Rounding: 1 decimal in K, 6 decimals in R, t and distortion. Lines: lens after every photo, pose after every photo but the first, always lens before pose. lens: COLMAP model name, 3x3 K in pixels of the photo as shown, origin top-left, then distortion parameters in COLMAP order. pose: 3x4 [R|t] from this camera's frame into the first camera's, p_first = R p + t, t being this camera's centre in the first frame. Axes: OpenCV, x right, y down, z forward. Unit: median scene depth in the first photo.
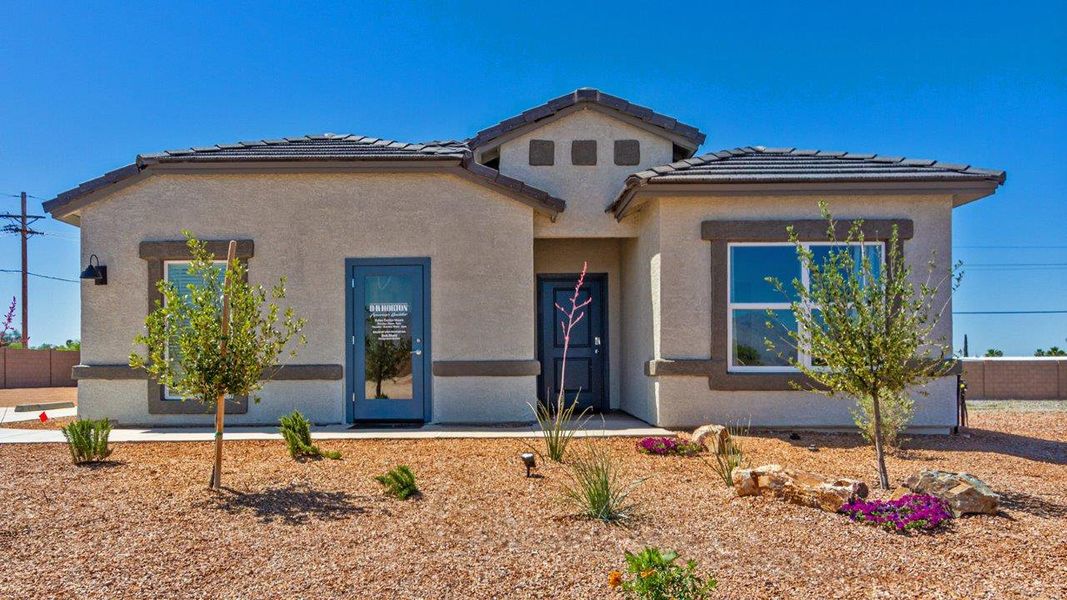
lens RADIAL K [[805.6, 0, 475.1], [0, 805.6, 360.6], [0, 0, 1]] dist [0.007820, 0.001896]
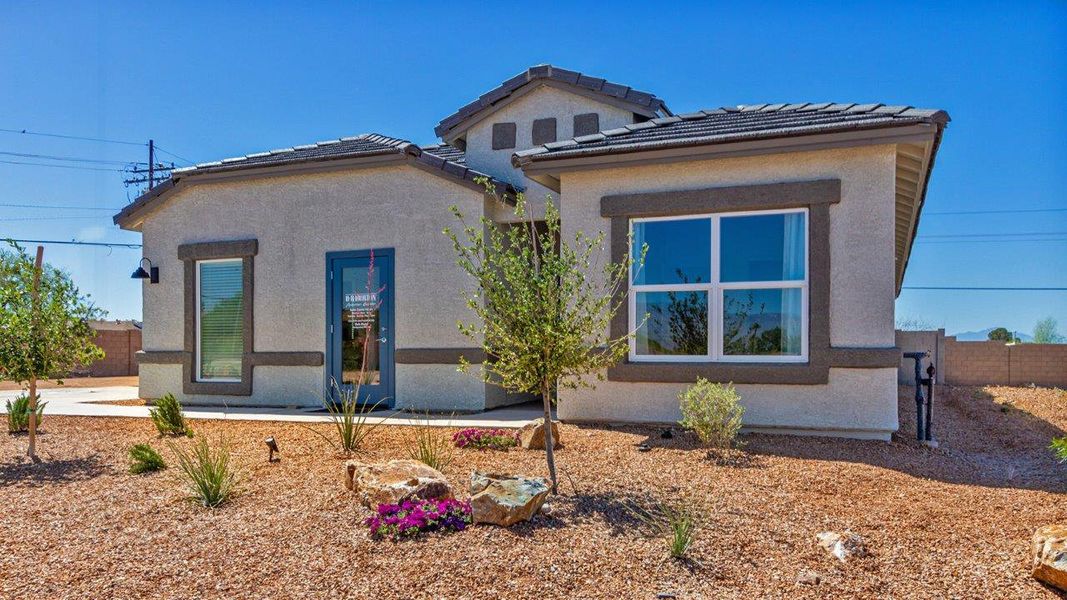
lens RADIAL K [[807.0, 0, 534.4], [0, 807.0, 352.8], [0, 0, 1]] dist [0.000964, -0.000570]
pose [[0.933085, 0.004111, -0.359632, 0.481125], [-0.002527, 0.999985, 0.004873, 0.000243], [0.359647, -0.003638, 0.933081, 0.102132]]
